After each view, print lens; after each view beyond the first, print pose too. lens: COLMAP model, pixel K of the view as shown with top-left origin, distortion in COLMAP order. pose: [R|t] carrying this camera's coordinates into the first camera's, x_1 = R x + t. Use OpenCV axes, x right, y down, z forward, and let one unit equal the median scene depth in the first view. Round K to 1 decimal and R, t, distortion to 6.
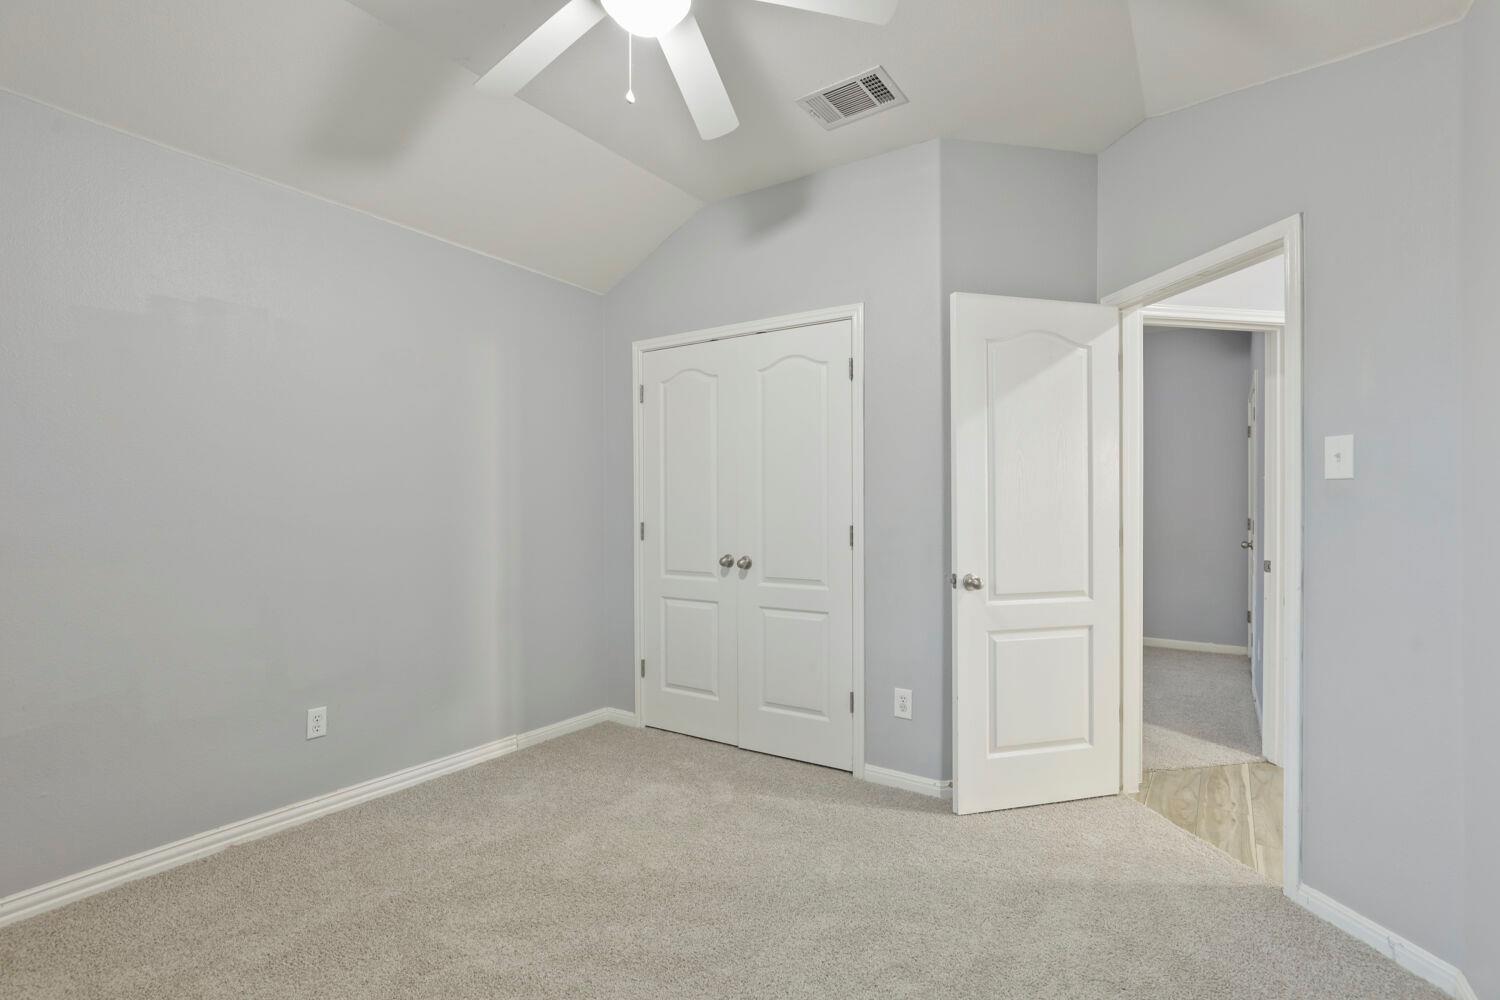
lens RADIAL K [[687.0, 0, 750.6], [0, 687.0, 499.4], [0, 0, 1]] dist [-0.034800, 0.006524]
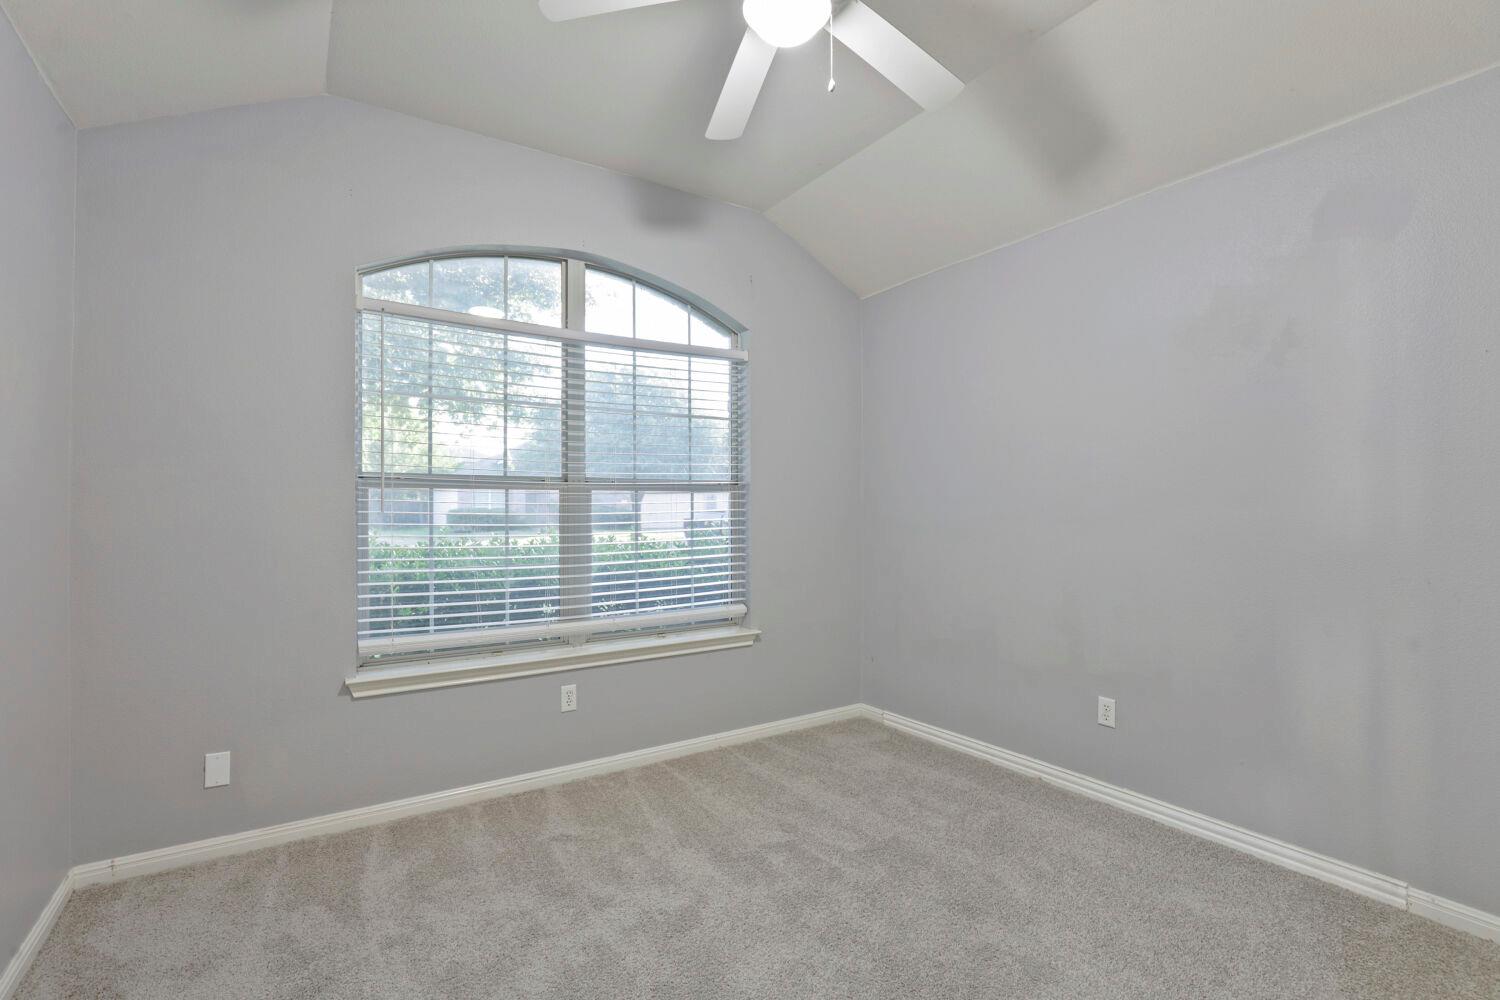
lens RADIAL K [[687.0, 0, 750.1], [0, 687.0, 504.4], [0, 0, 1]] dist [-0.034800, 0.006524]
pose [[-0.376610, -0.003993, -0.926363, 0.481382], [0.008918, 0.999929, -0.007935, 0.012127], [0.926329, -0.011250, -0.376548, 0.795401]]
